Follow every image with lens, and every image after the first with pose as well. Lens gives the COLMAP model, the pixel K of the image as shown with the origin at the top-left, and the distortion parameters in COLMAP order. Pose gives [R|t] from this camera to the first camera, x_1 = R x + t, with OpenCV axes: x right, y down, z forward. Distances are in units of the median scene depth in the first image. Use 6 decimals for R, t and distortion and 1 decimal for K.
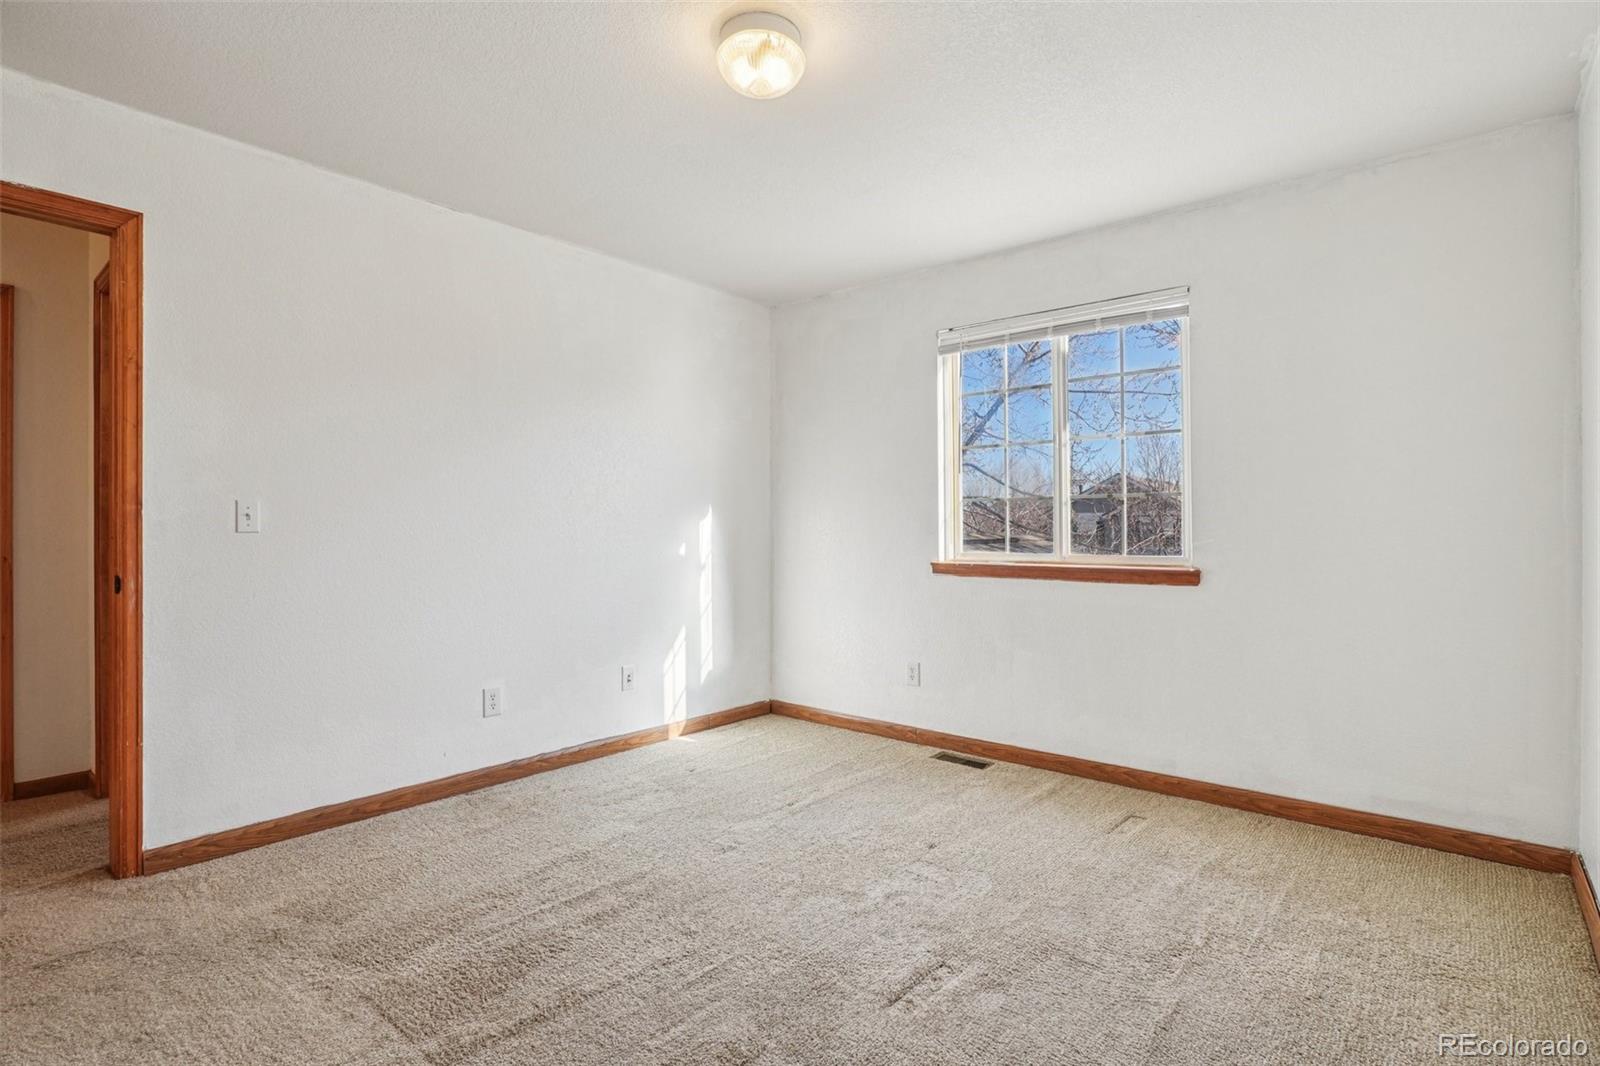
lens RADIAL K [[782.5, 0, 794.8], [0, 782.5, 531.7], [0, 0, 1]] dist [-0.000676, 0.000262]
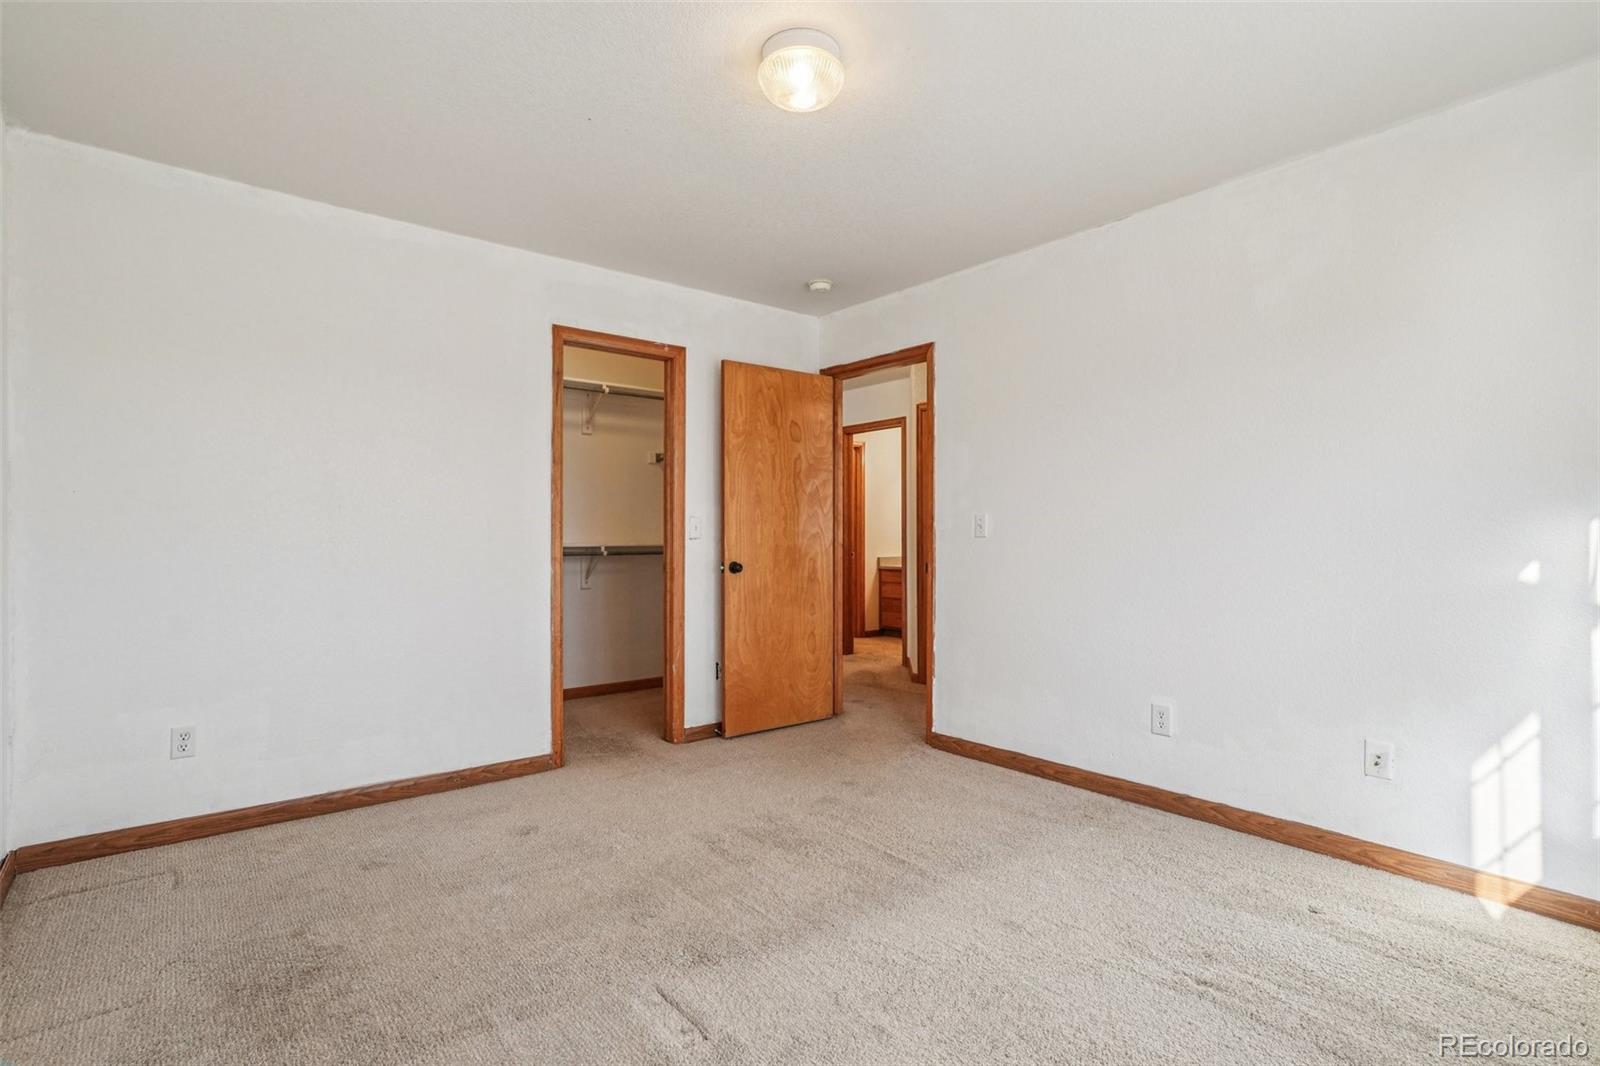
lens RADIAL K [[782.5, 0, 800.7], [0, 782.5, 534.4], [0, 0, 1]] dist [-0.000676, 0.000262]
pose [[-0.163767, -0.003368, -0.986493, 0.625283], [-0.006111, 0.999978, -0.002399, 0.000715], [0.986480, 0.005636, -0.163784, 0.752313]]
